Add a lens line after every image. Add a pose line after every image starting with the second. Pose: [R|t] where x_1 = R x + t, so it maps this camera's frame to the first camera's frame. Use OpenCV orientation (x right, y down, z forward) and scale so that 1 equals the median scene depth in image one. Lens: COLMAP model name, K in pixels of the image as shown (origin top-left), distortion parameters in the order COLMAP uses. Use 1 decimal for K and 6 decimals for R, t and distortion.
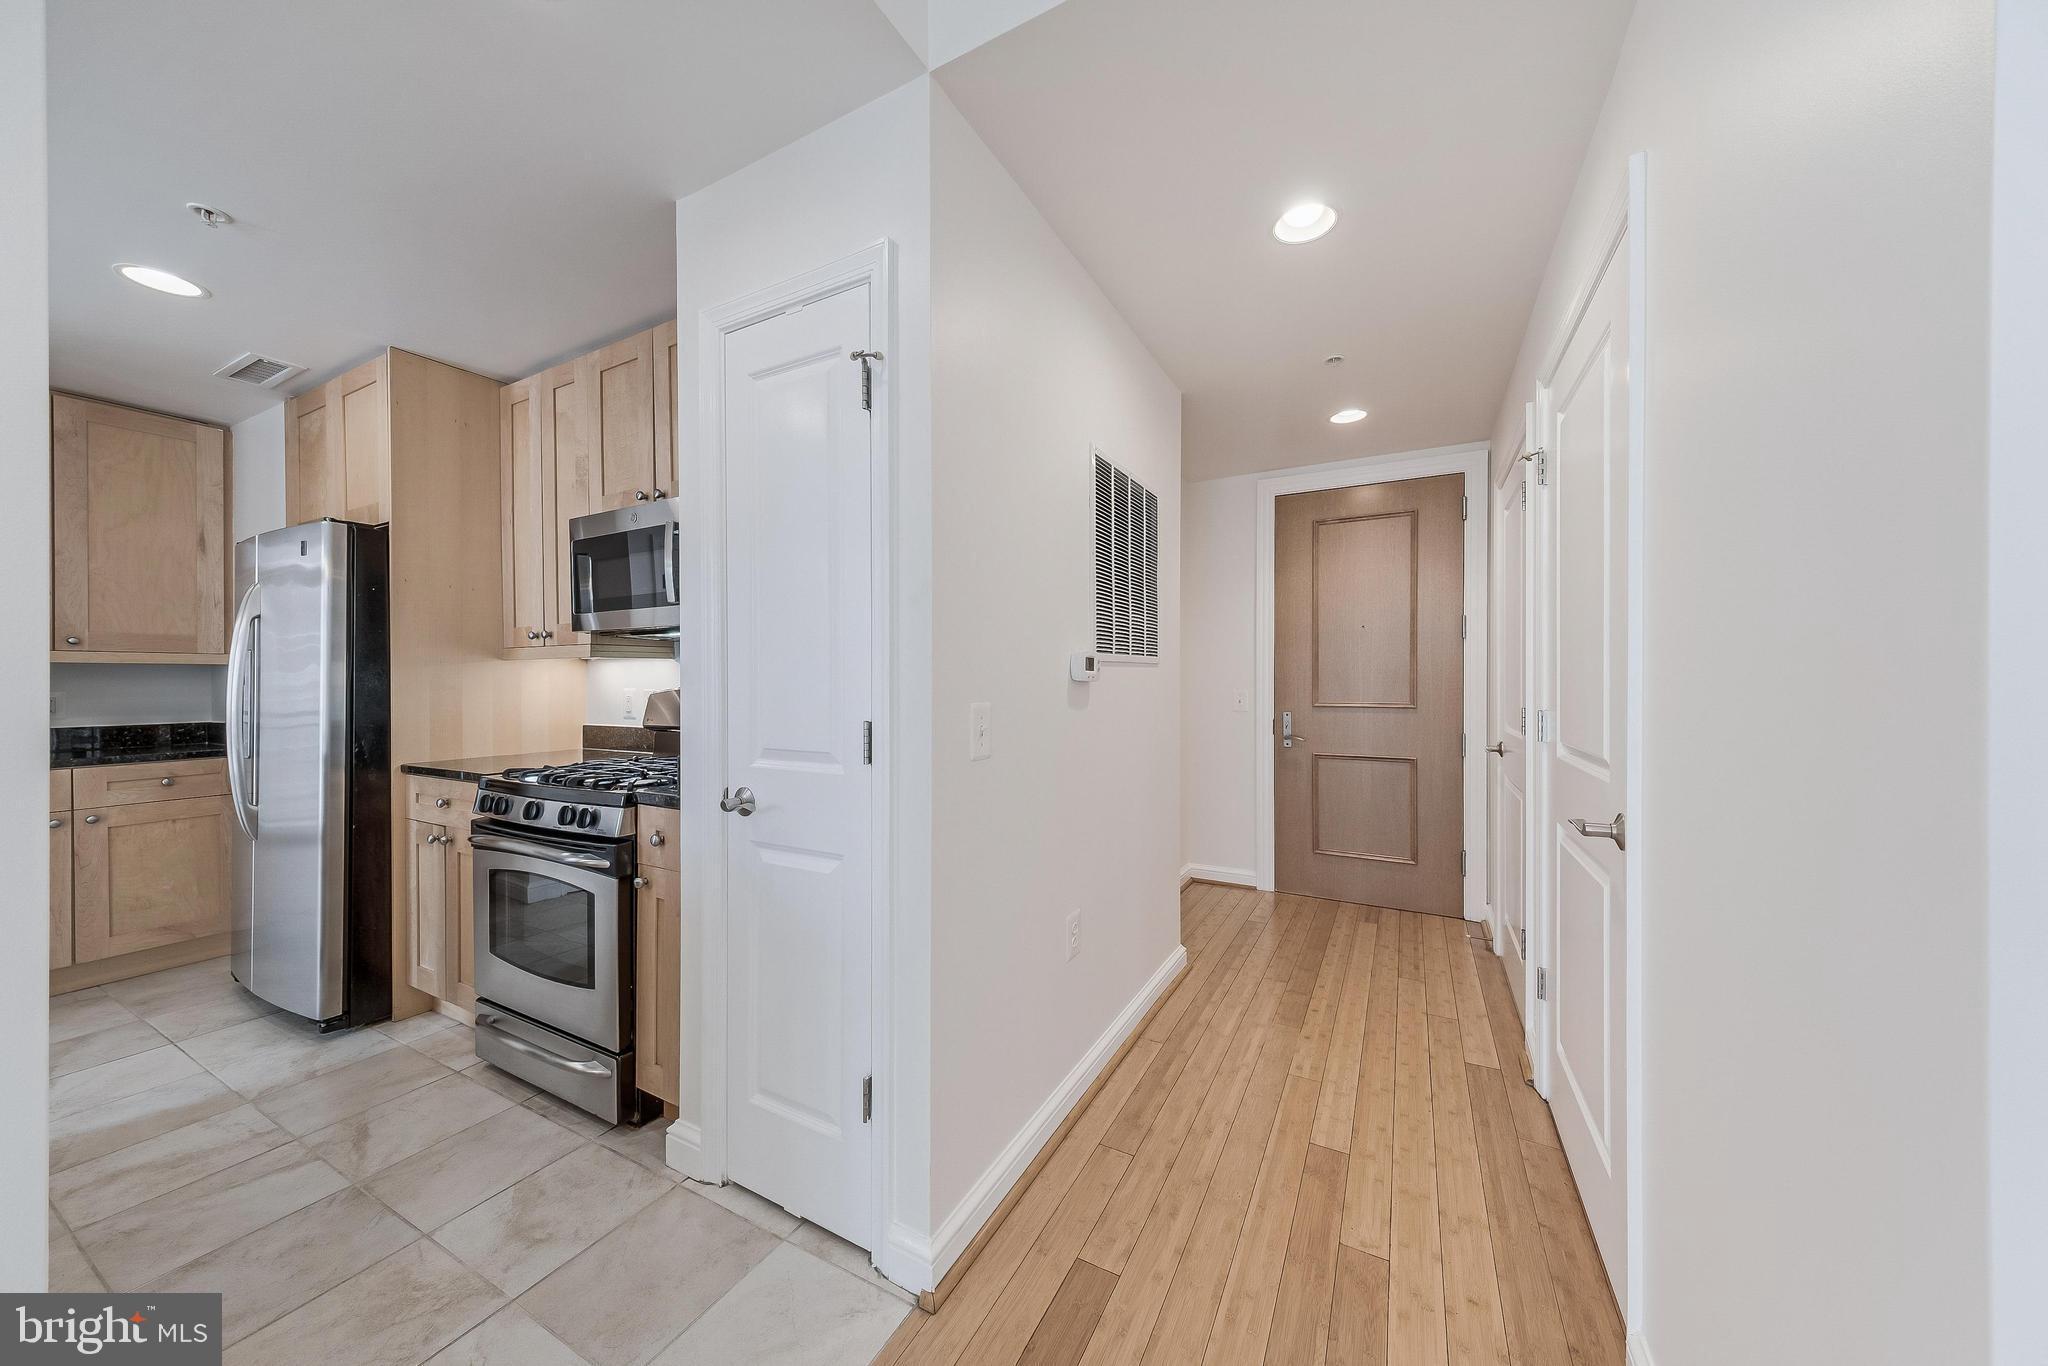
lens RADIAL K [[700.6, 0, 1033.1], [0, 700.6, 686.4], [0, 0, 1]] dist [0.005918, 0.000968]
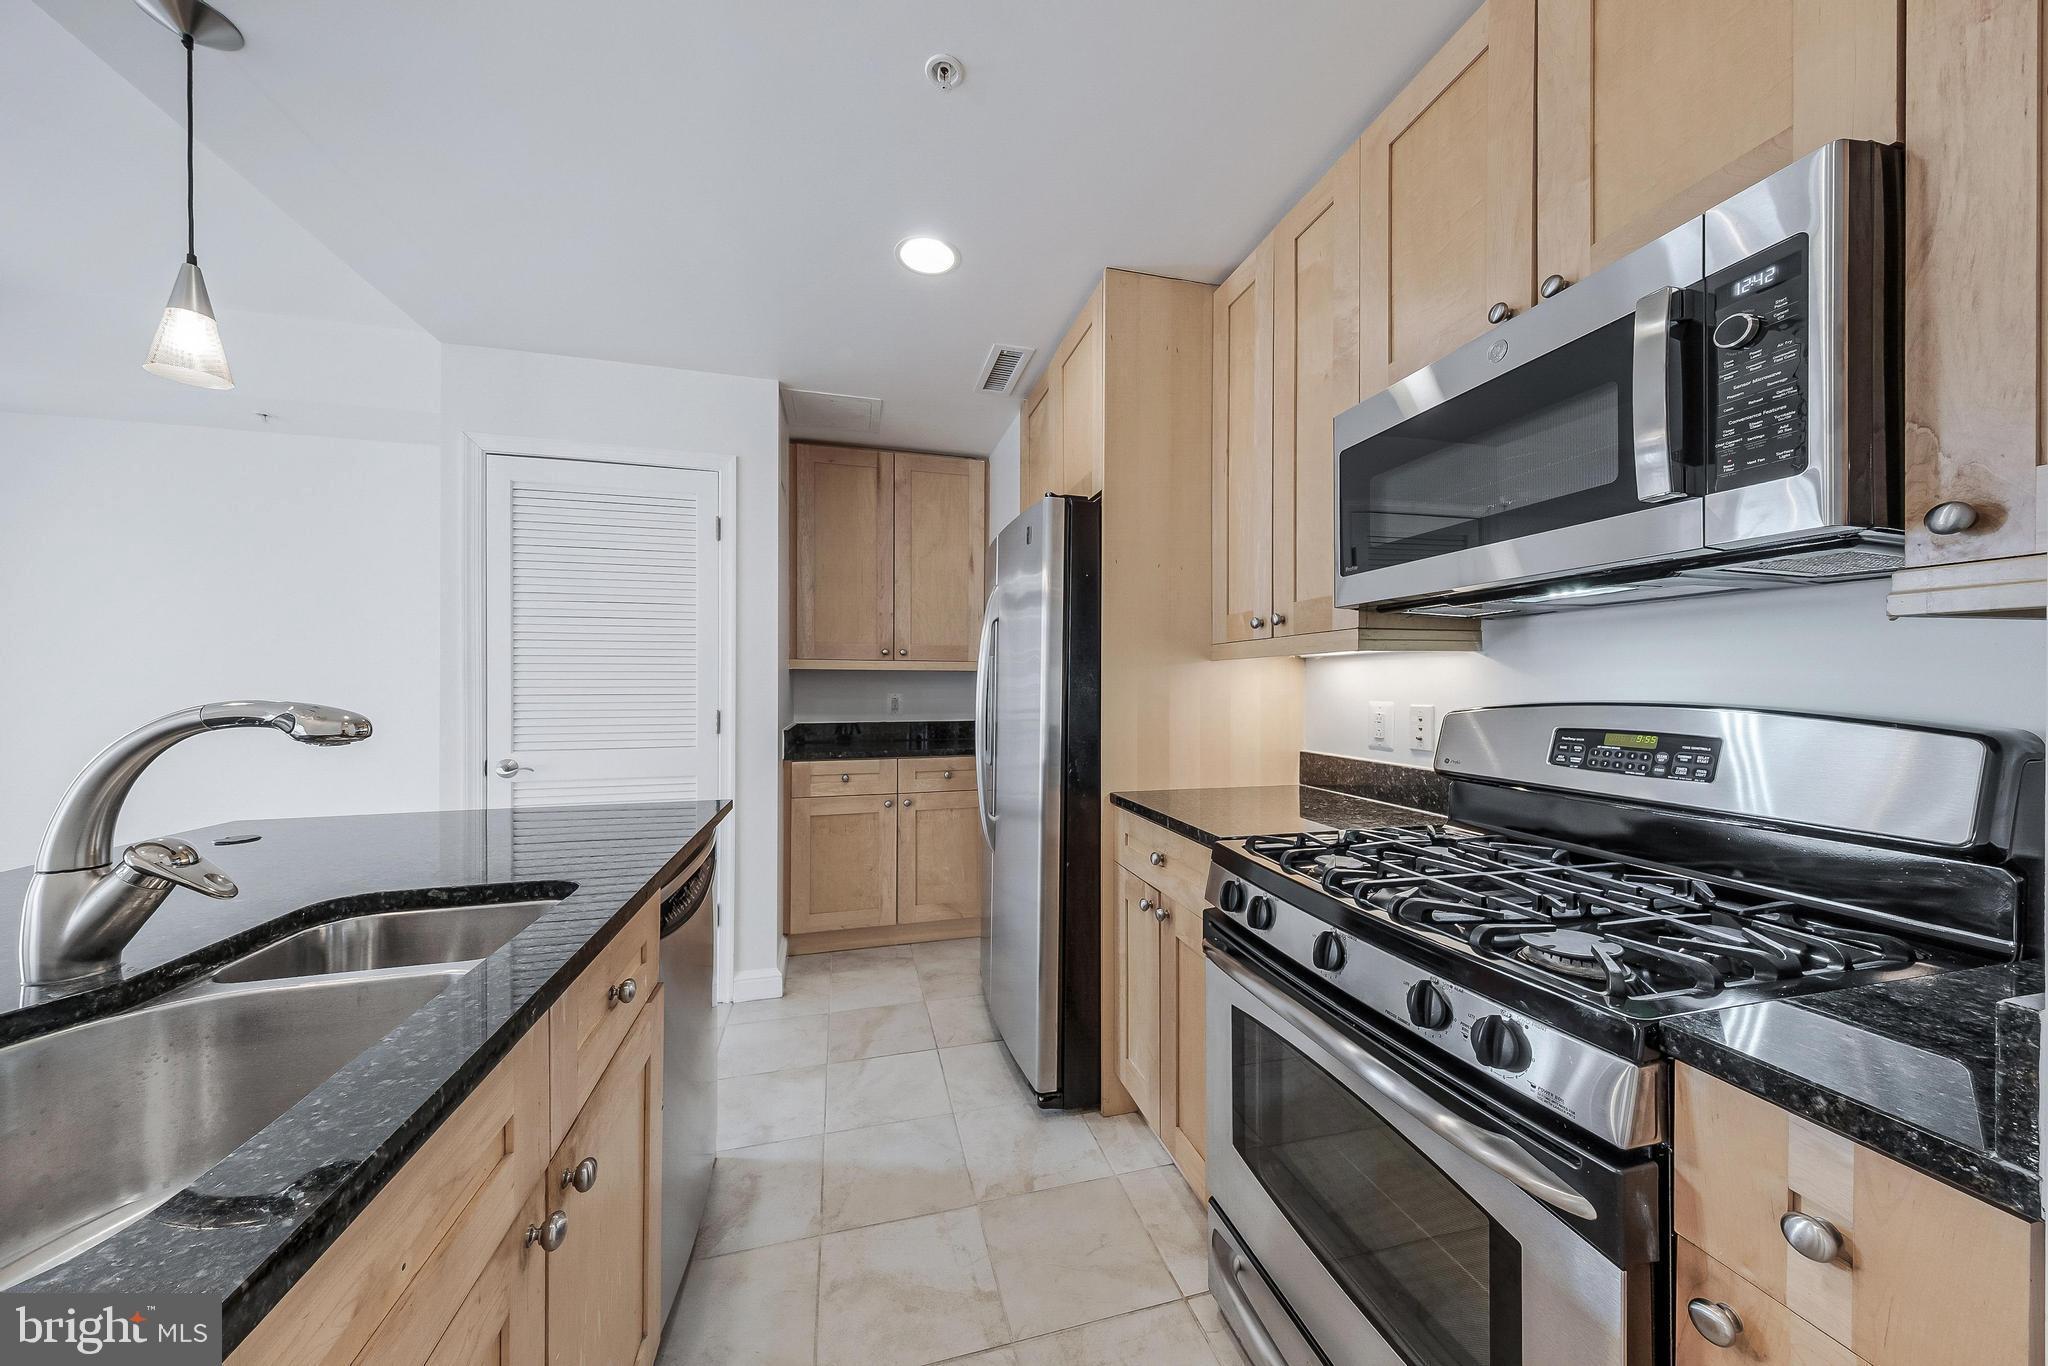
lens RADIAL K [[700.6, 0, 1027.0], [0, 700.6, 684.6], [0, 0, 1]] dist [0.005918, 0.000968]
pose [[0.685742, 0.004143, -0.727833, -0.385257], [-0.008955, 0.999956, -0.002745, -0.008275], [0.727789, 0.008400, 0.685749, 0.386594]]
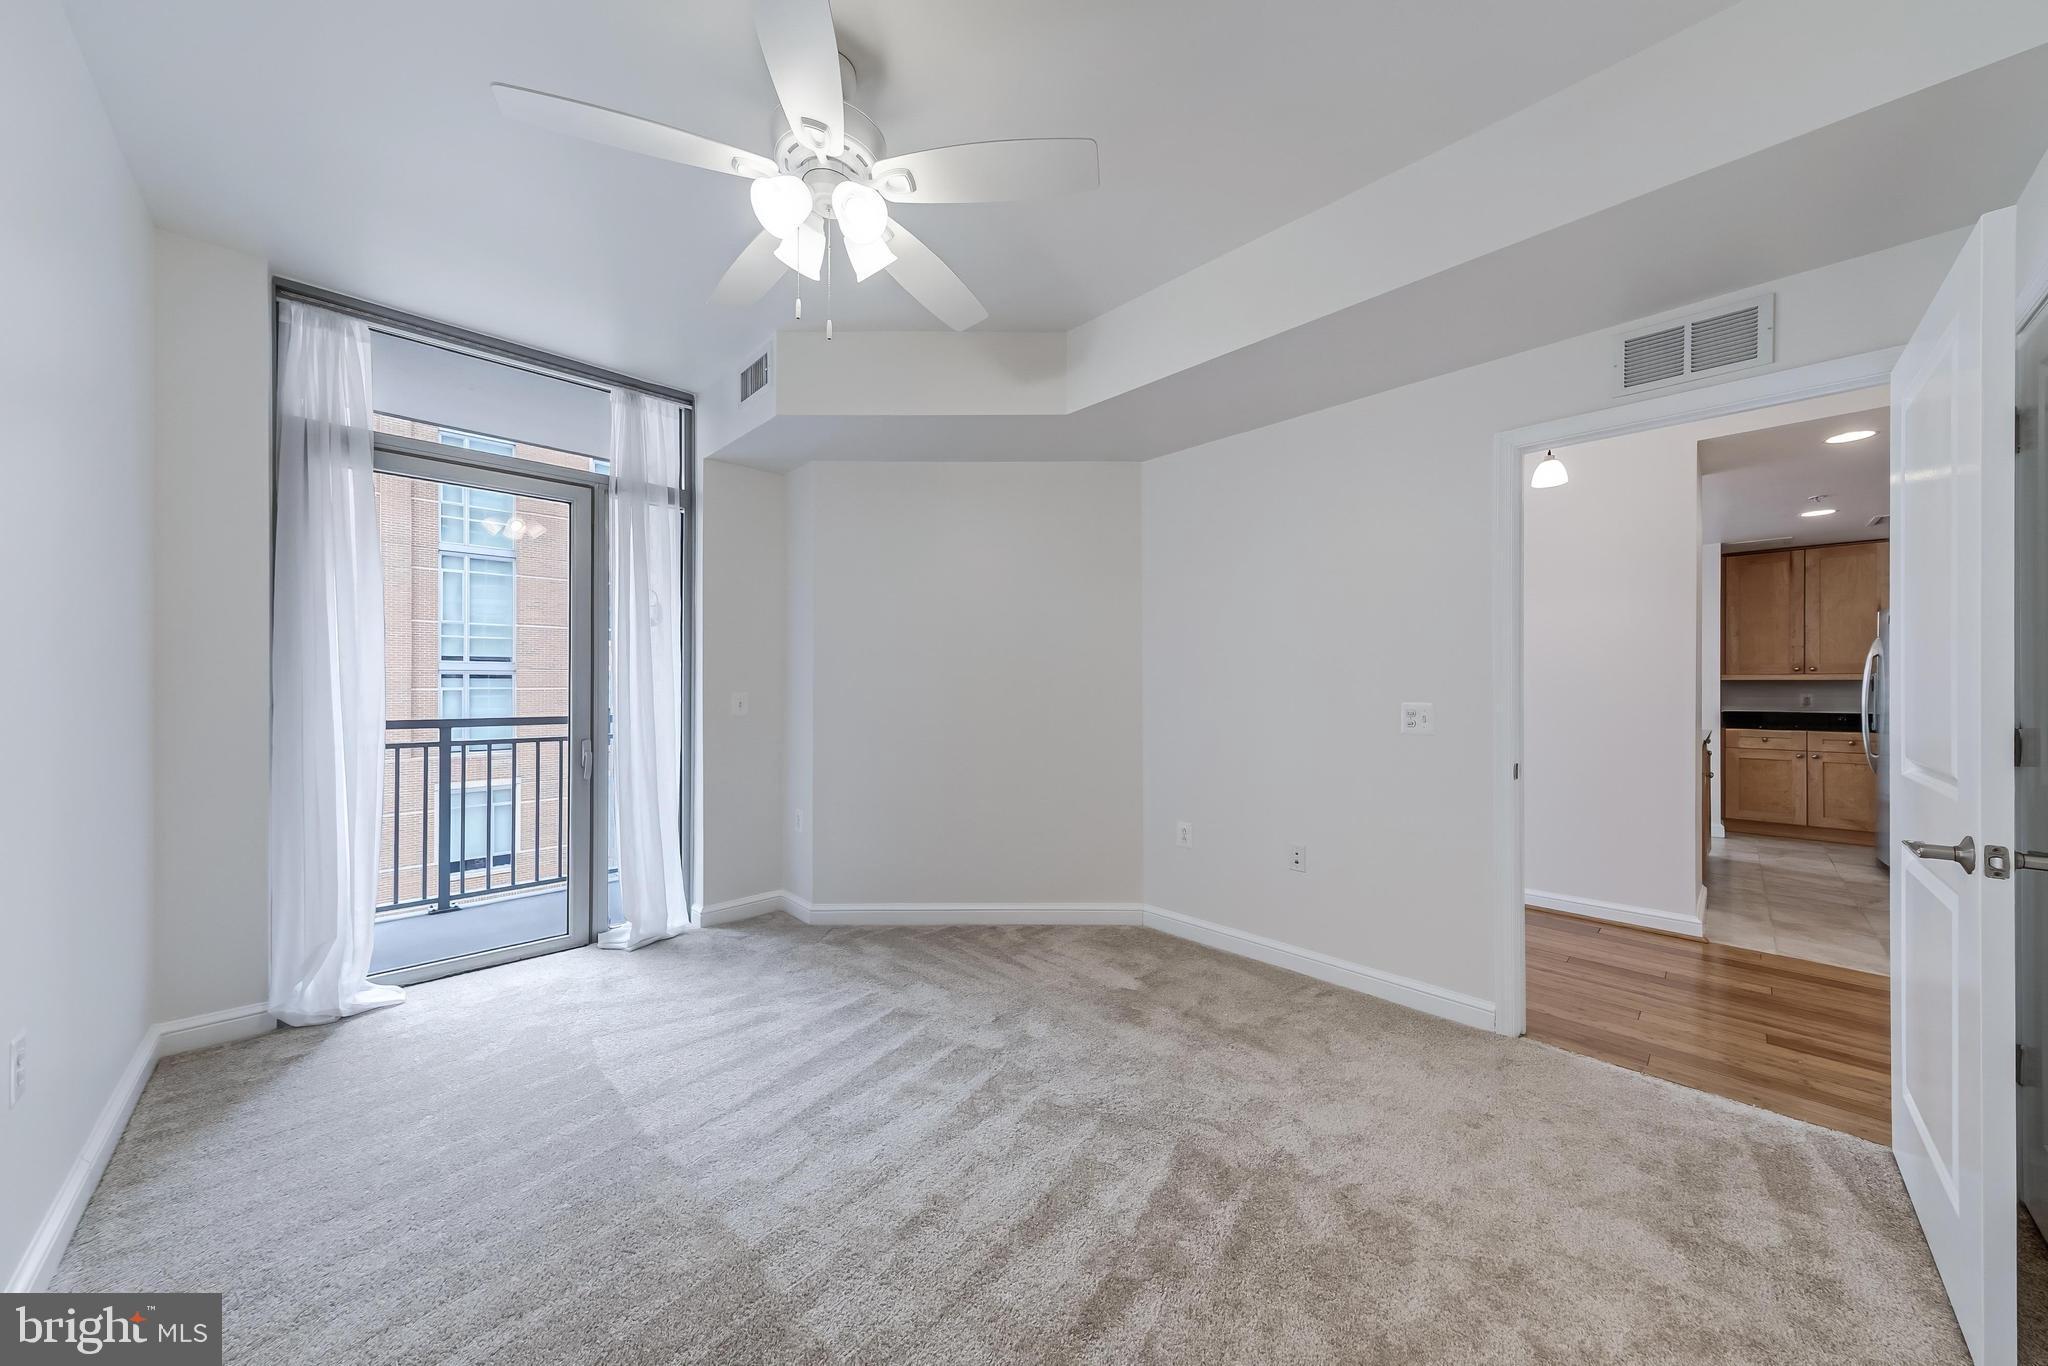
lens RADIAL K [[700.6, 0, 1040.6], [0, 700.6, 680.1], [0, 0, 1]] dist [0.005918, 0.000968]
pose [[-0.275165, -0.006739, -0.961373, 1.387714], [-0.012653, 0.999914, -0.003387, 0.001598], [0.961314, 0.011232, -0.275227, -0.653199]]
